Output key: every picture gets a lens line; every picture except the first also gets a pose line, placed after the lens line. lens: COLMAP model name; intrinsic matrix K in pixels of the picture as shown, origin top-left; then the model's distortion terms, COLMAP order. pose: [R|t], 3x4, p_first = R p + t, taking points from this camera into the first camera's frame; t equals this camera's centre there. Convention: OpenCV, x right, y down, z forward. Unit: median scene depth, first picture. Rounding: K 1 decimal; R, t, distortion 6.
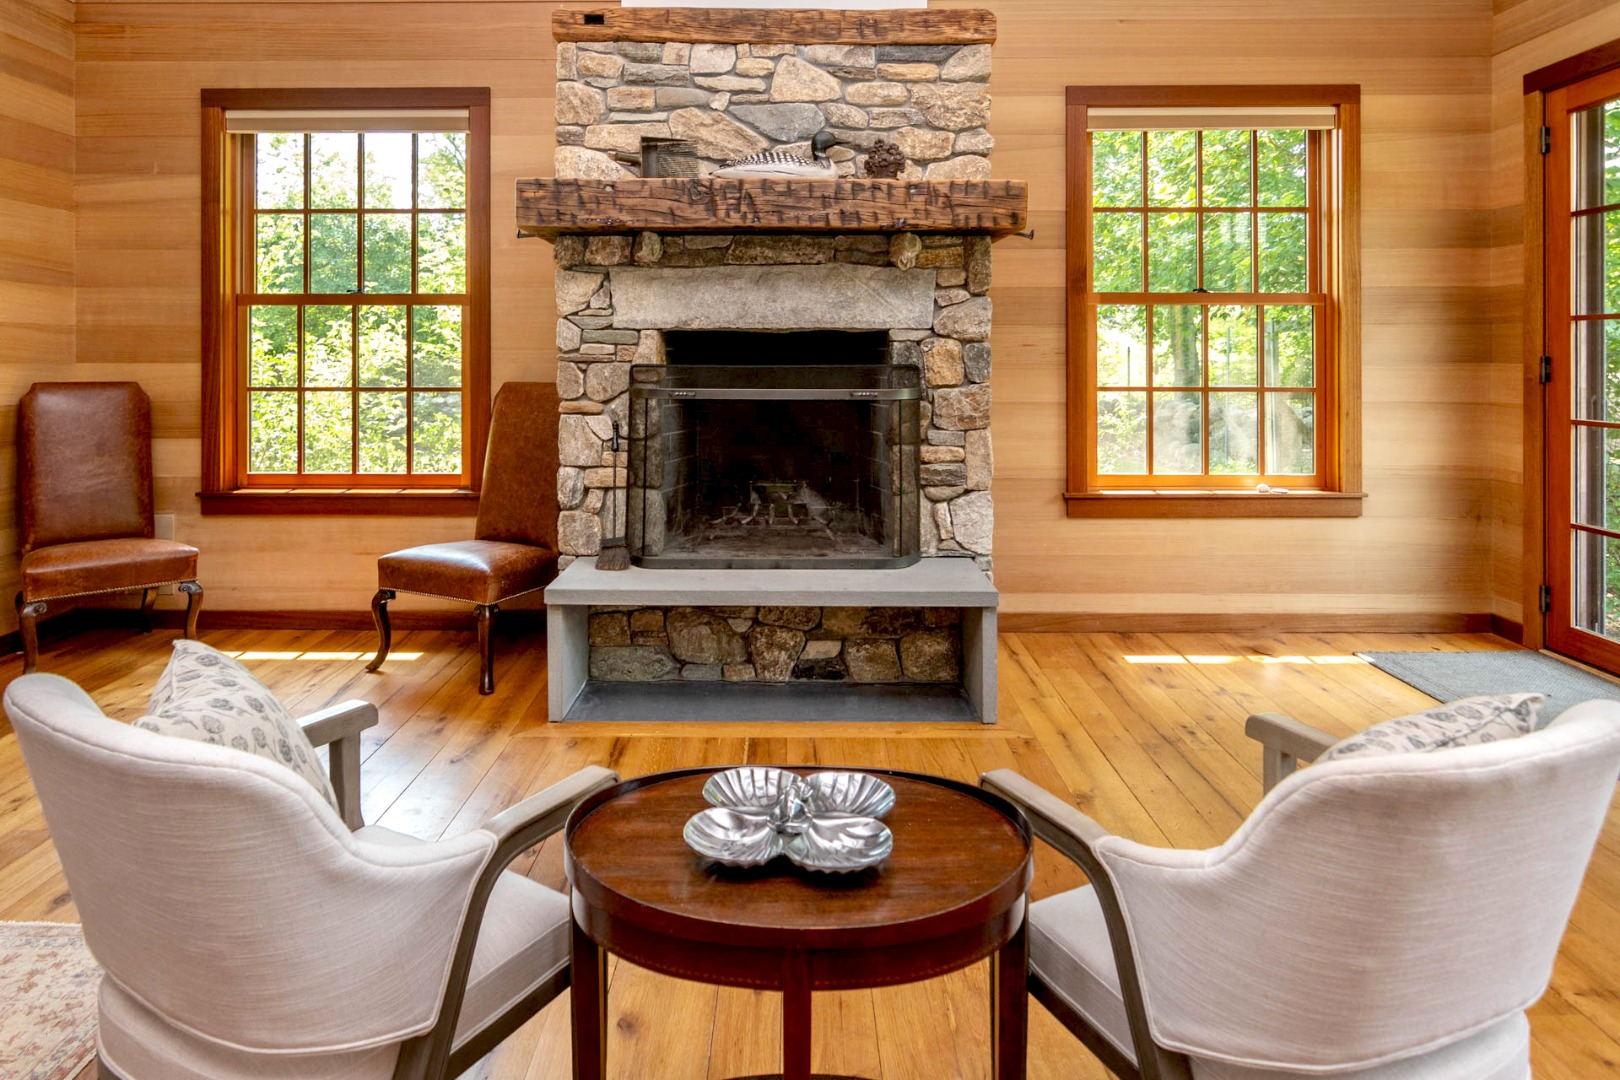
lens RADIAL K [[974.2, 0, 812.3], [0, 974.2, 356.4], [0, 0, 1]] dist [0.000069, -0.000199]
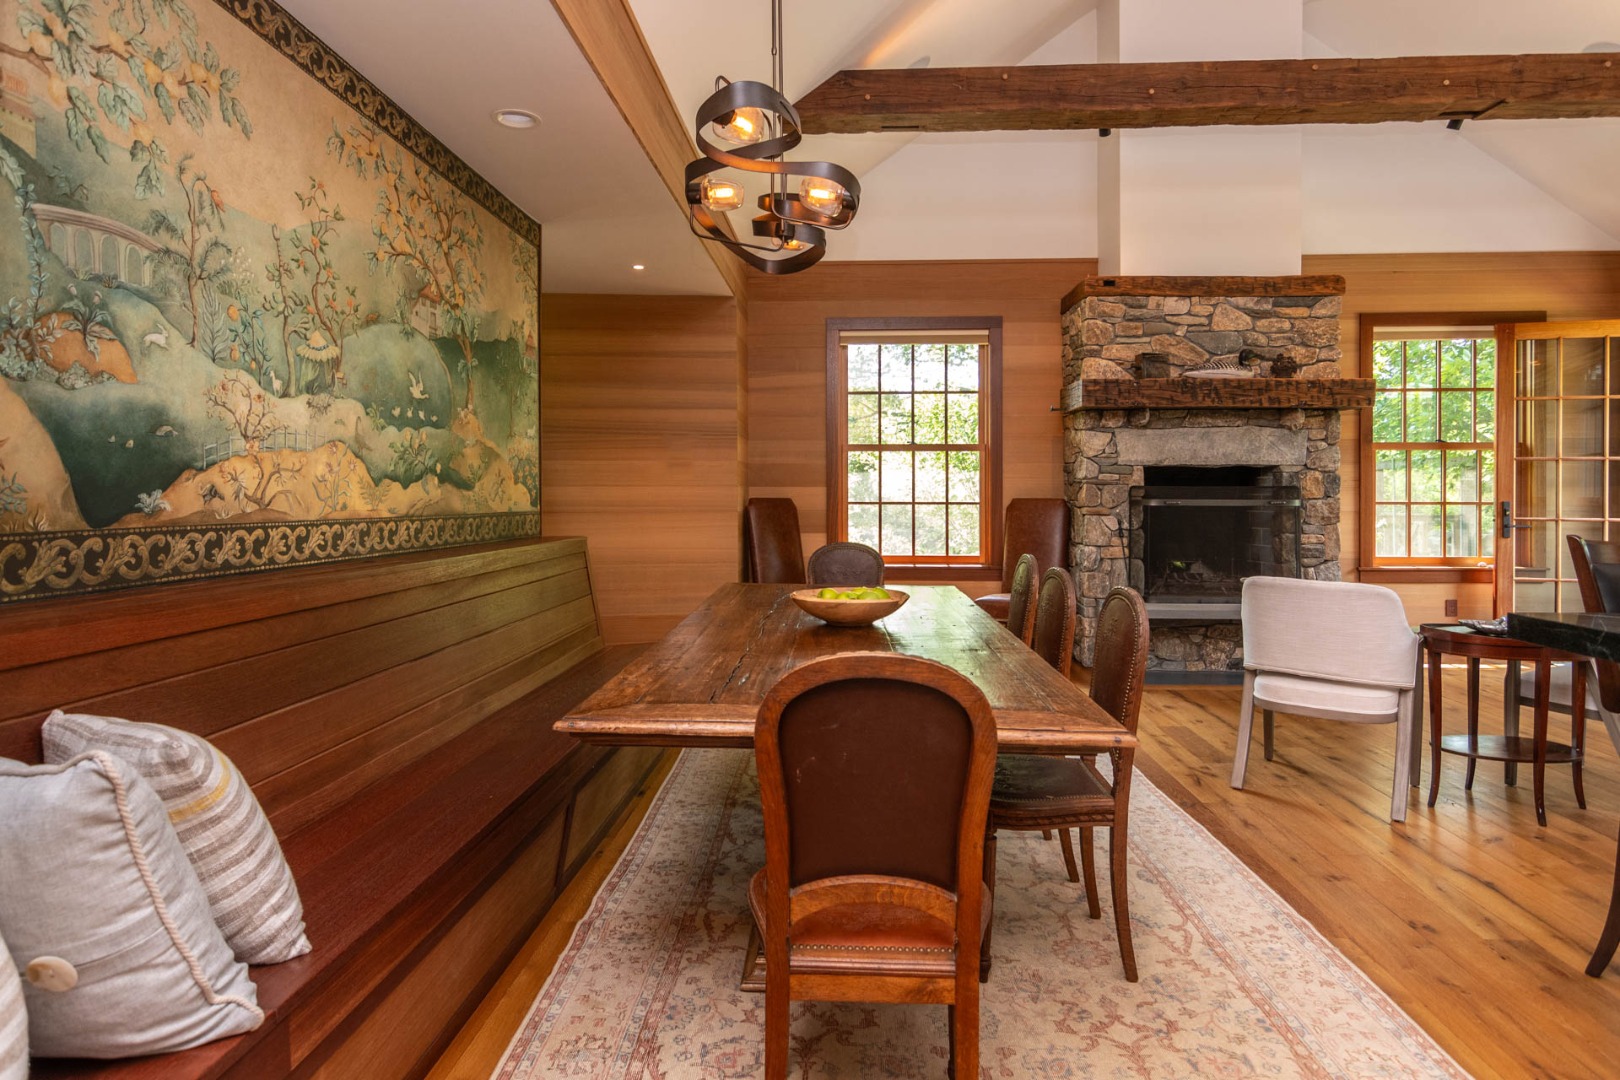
lens RADIAL K [[935.7, 0, 808.3], [0, 935.7, 503.4], [0, 0, 1]] dist [-0.001556, -0.000268]
pose [[0.999862, -0.000683, -0.016601, -0.716595], [0.000864, 0.999940, 0.010881, 0.020029], [0.016593, -0.010894, 0.999803, -0.640718]]
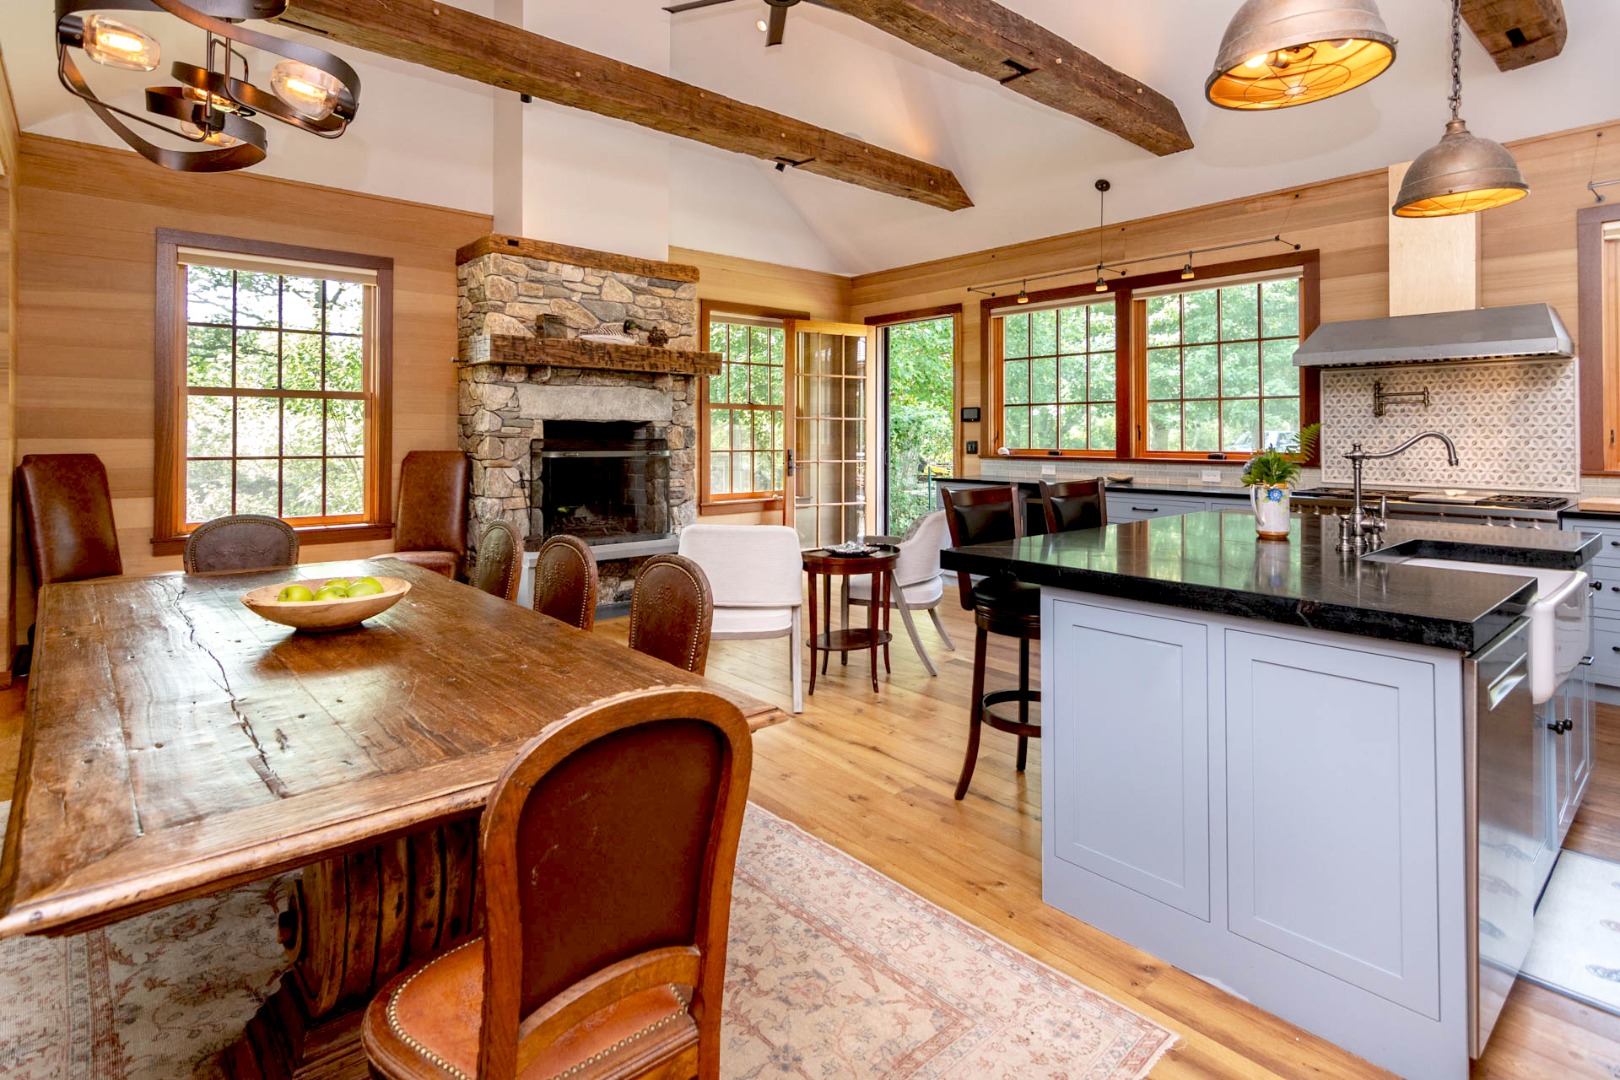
lens RADIAL K [[846.1, 0, 827.4], [0, 846.1, 423.4], [0, 0, 1]] dist [0.000730, 0.000359]
pose [[0.720686, 0.011324, 0.693170, -0.863466], [-0.004105, 0.999919, -0.012066, -0.003840], [-0.693250, 0.005850, 0.720674, -0.489081]]
